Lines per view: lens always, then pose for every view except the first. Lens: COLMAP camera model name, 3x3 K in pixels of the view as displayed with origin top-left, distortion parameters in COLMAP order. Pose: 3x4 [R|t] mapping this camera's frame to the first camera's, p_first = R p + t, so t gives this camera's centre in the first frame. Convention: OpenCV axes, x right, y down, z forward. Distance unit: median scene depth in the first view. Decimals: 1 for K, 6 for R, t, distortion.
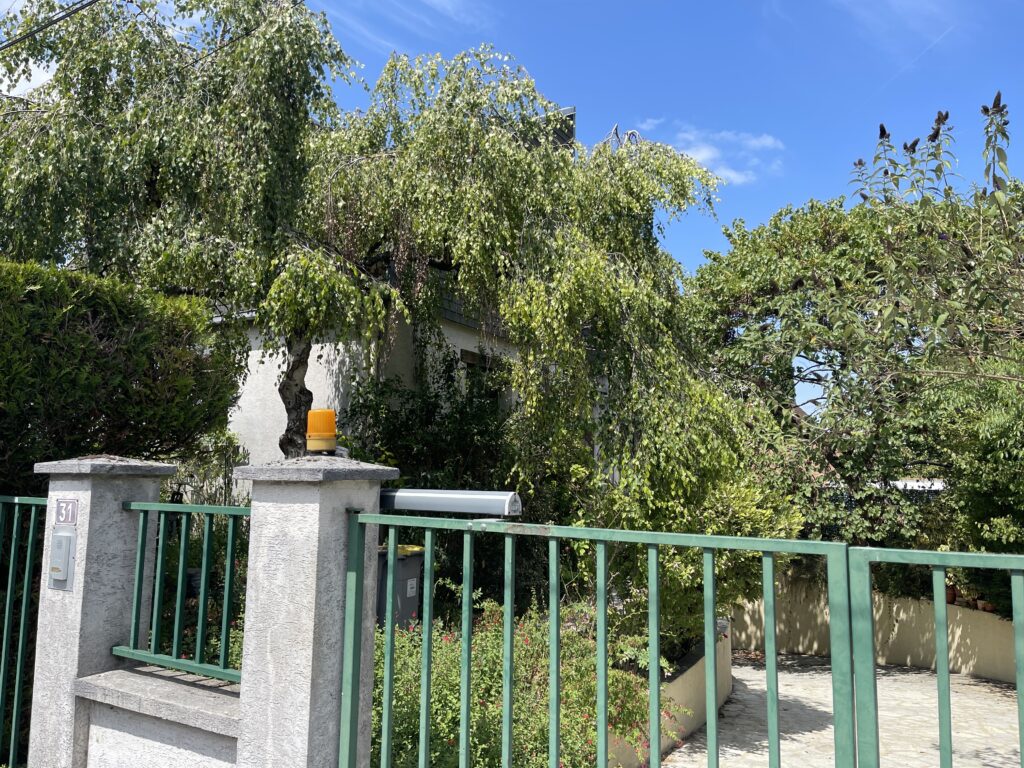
lens RADIAL K [[757.5, 0, 512.0], [0, 757.5, 384.0], [0, 0, 1]] dist [-0.001408, -0.000906]
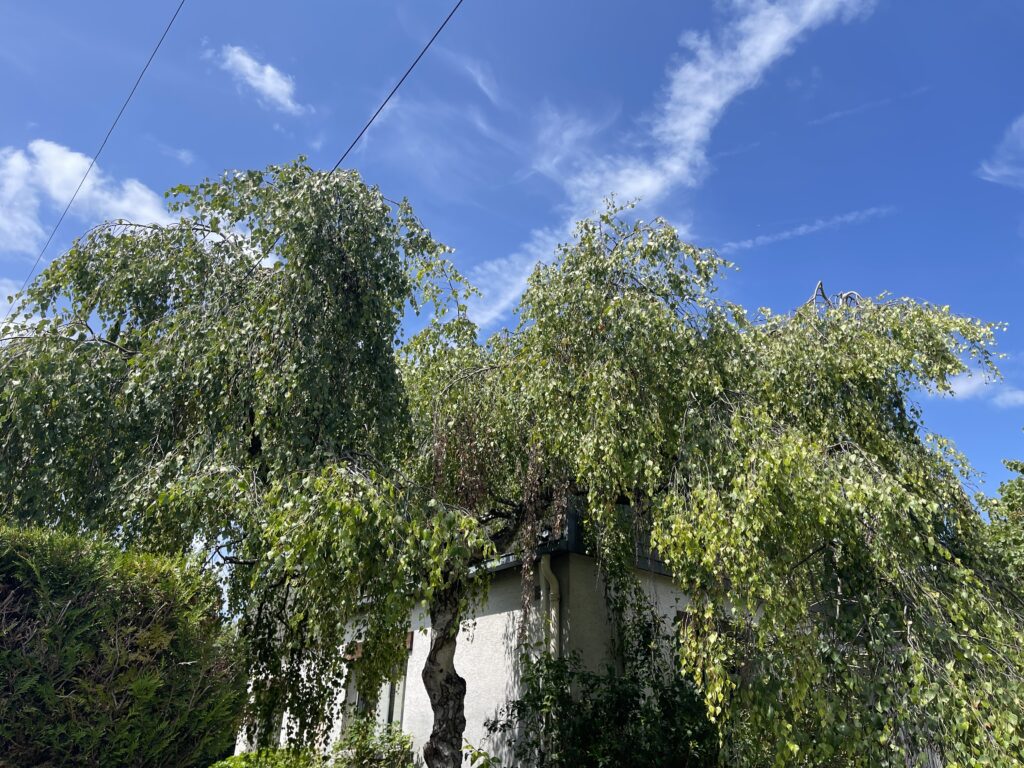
lens RADIAL K [[770.7, 0, 514.2], [0, 770.7, 401.5], [0, 0, 1]] dist [0.144137, -0.186254]
pose [[0.943642, -0.138071, -0.300791, 0.086691], [0.036951, 0.947094, -0.318821, -0.002085], [0.328898, 0.289738, 0.898820, 0.317614]]
